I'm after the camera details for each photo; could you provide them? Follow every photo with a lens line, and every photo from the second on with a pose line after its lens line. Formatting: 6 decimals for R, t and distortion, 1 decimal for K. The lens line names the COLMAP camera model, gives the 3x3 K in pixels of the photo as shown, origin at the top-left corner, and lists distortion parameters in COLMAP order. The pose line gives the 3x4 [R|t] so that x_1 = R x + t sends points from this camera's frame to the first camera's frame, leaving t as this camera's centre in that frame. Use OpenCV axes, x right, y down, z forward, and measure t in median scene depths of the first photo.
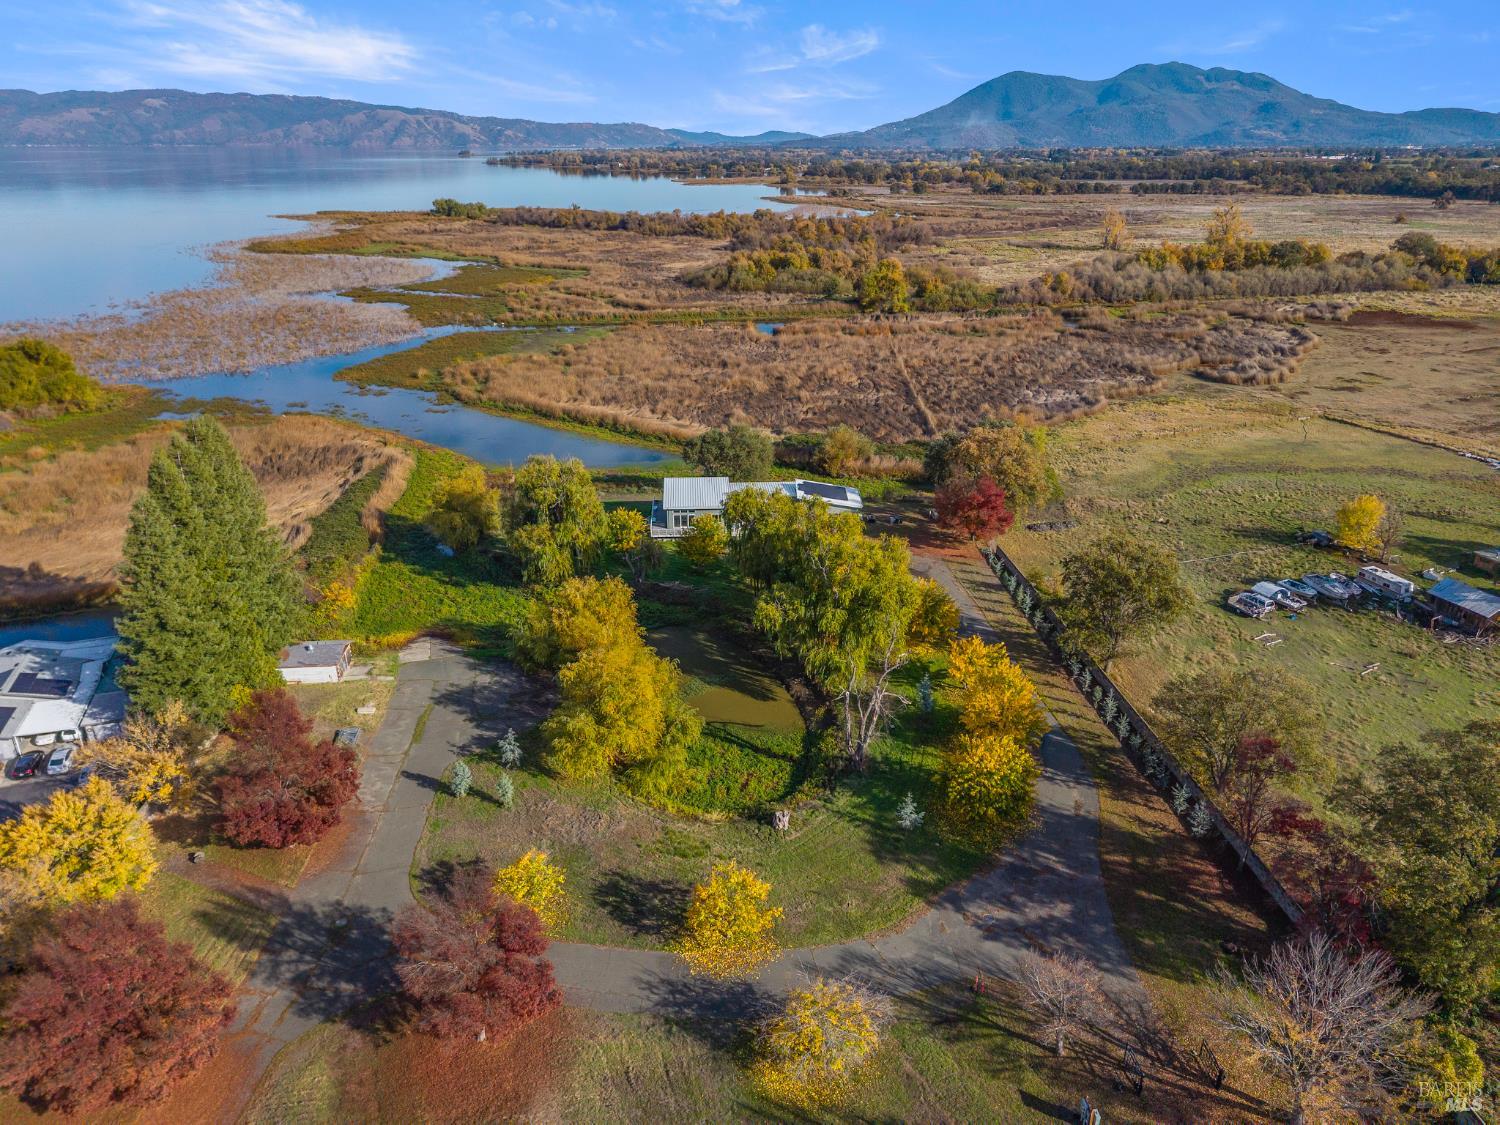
lens RADIAL K [[998.1, 0, 749.1], [0, 998.1, 555.4], [0, 0, 1]] dist [0.101819, -0.161303]
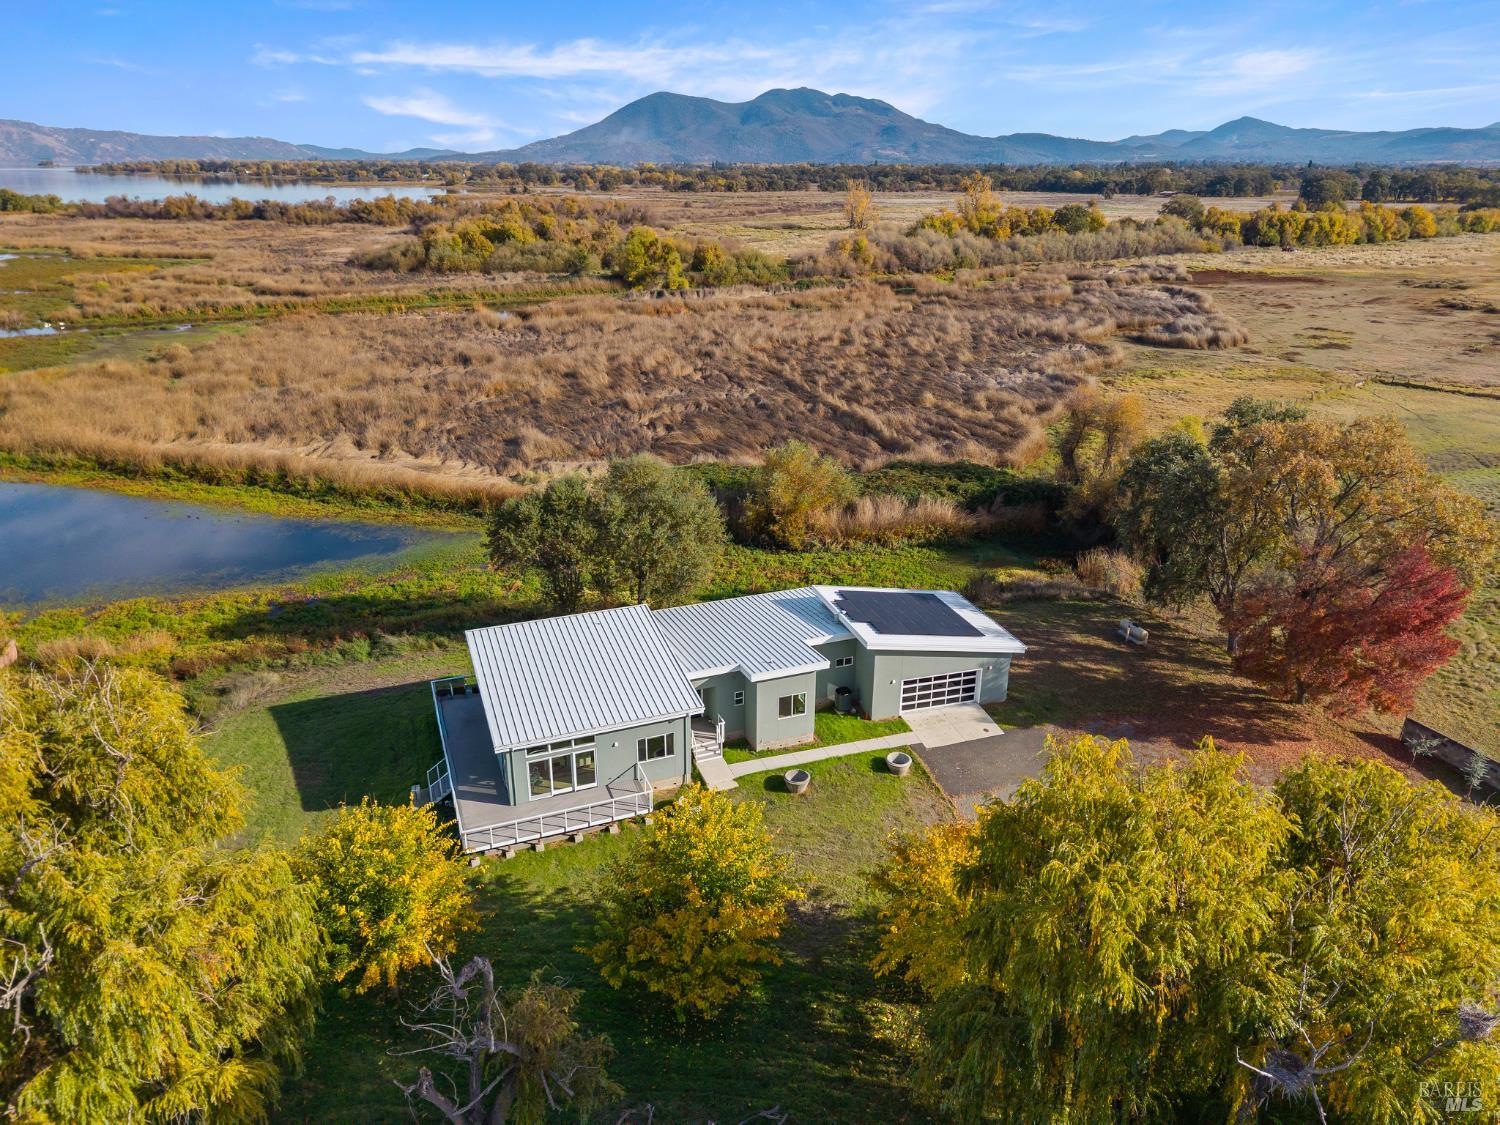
lens RADIAL K [[1014.7, 0, 745.4], [0, 1014.7, 553.9], [0, 0, 1]] dist [0.018775, -0.009792]
pose [[0.952175, -0.107599, 0.285980, -0.051694], [0.113228, 0.993564, -0.003171, -0.052627], [-0.283798, 0.035401, 0.958230, 0.364699]]
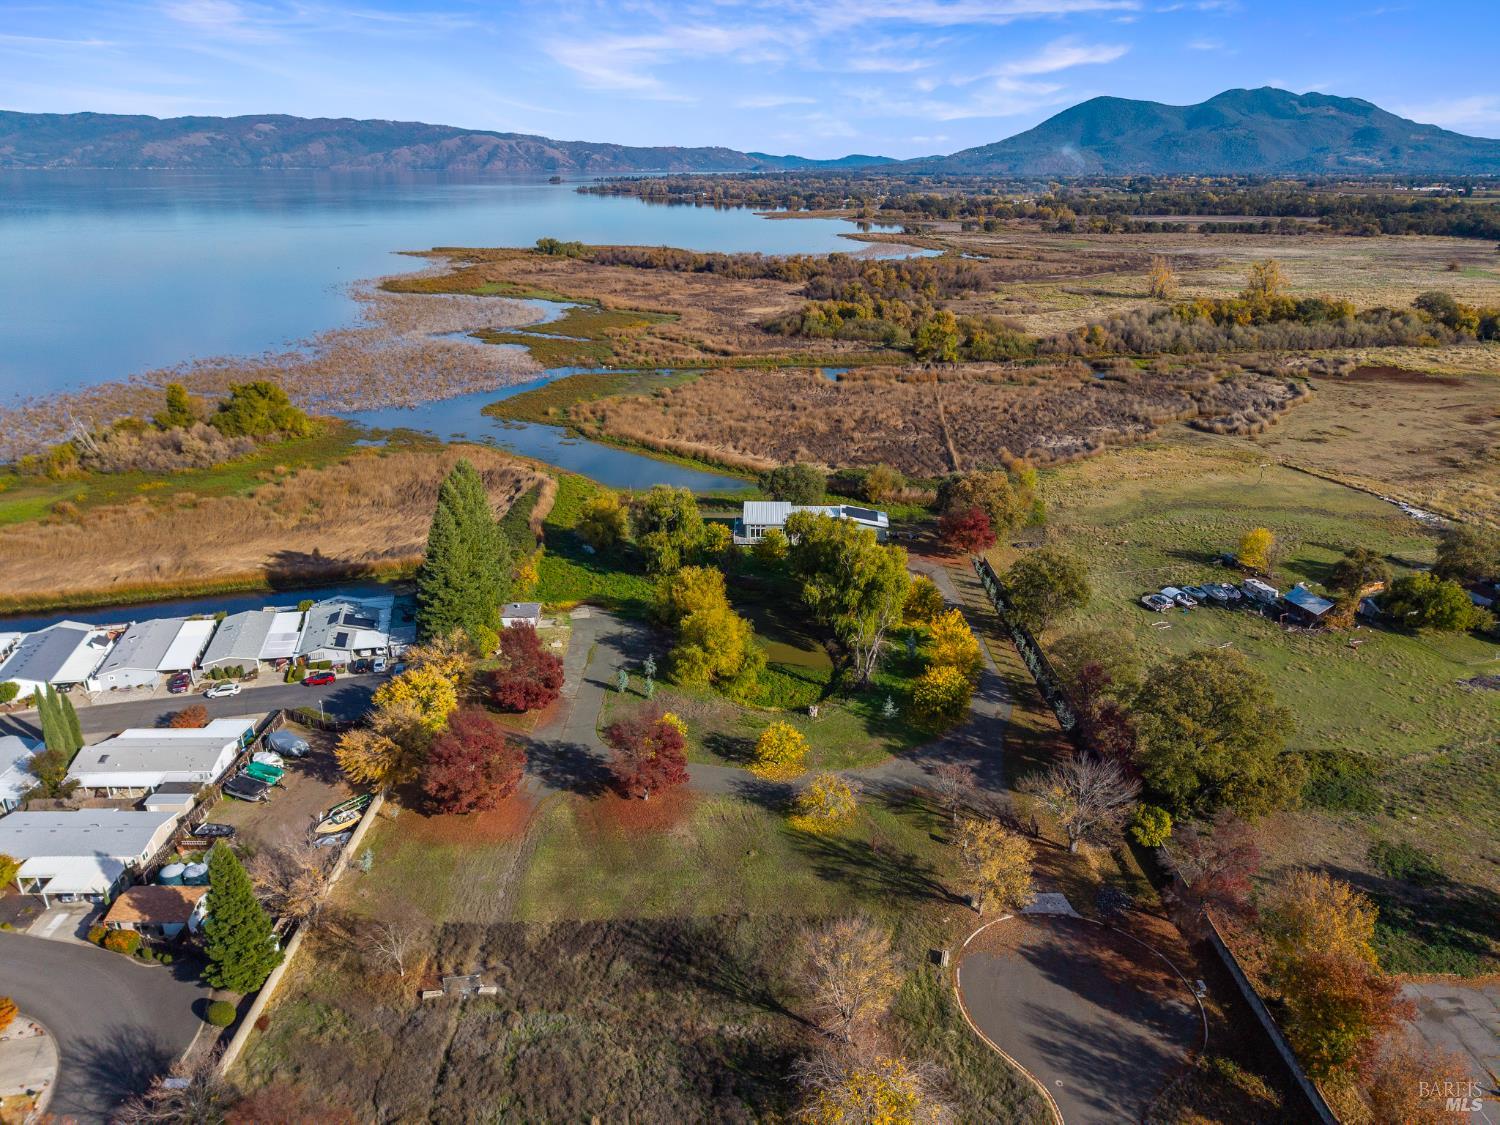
lens RADIAL K [[998.1, 0, 749.1], [0, 998.1, 555.4], [0, 0, 1]] dist [0.101819, -0.161303]
pose [[0.997155, 0.029769, -0.069249, 0.010770], [-0.031090, 0.999353, -0.018073, 0.012338], [0.068666, 0.020174, 0.997436, -0.212837]]
